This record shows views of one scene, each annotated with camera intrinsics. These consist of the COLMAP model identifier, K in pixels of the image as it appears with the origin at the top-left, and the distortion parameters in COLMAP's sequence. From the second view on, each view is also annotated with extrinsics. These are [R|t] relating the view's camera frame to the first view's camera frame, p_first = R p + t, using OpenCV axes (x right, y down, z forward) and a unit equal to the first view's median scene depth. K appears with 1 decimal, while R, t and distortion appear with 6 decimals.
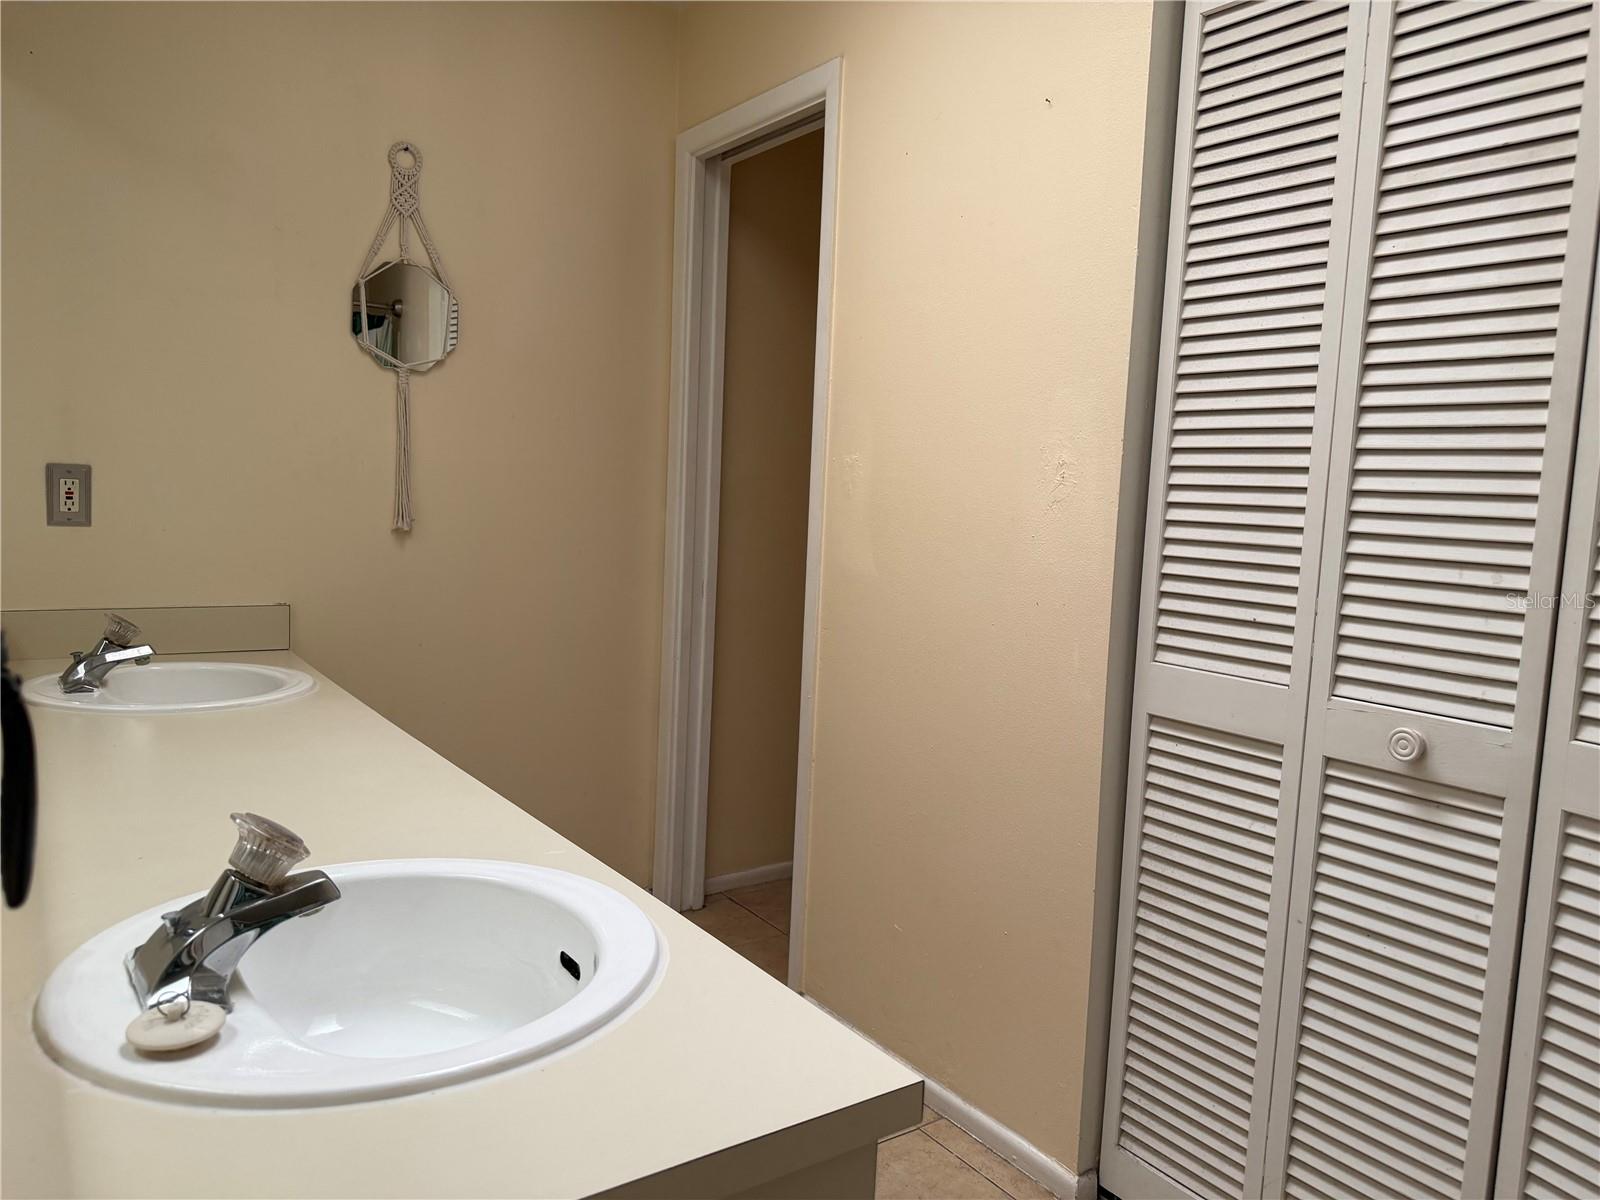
lens RADIAL K [[1129.8, 0, 800.4], [0, 1129.8, 601.3], [0, 0, 1]] dist [0.068506, -0.071526]
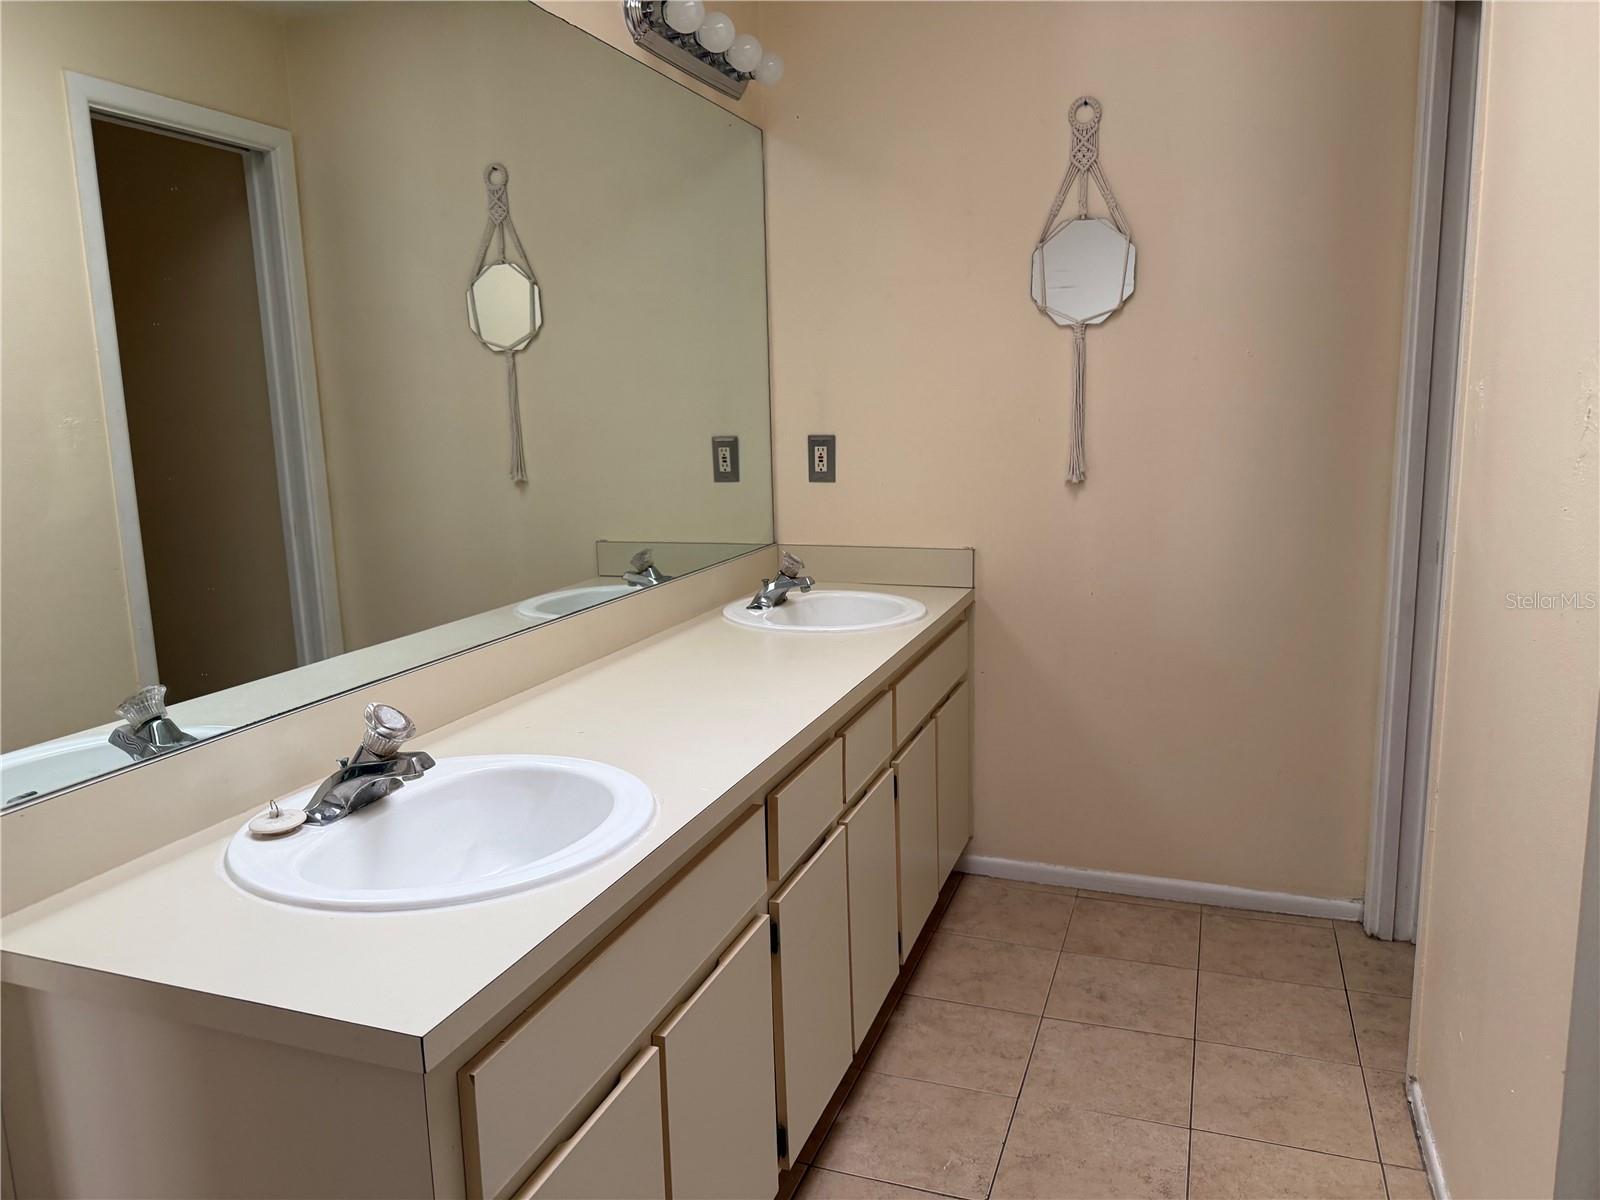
lens RADIAL K [[1129.8, 0, 799.1], [0, 1129.8, 596.3], [0, 0, 1]] dist [0.068506, -0.071526]
pose [[0.562836, 0.086746, -0.822004, 0.380332], [-0.034409, 0.996075, 0.081555, -0.035765], [0.825852, -0.017618, 0.563611, 0.216194]]
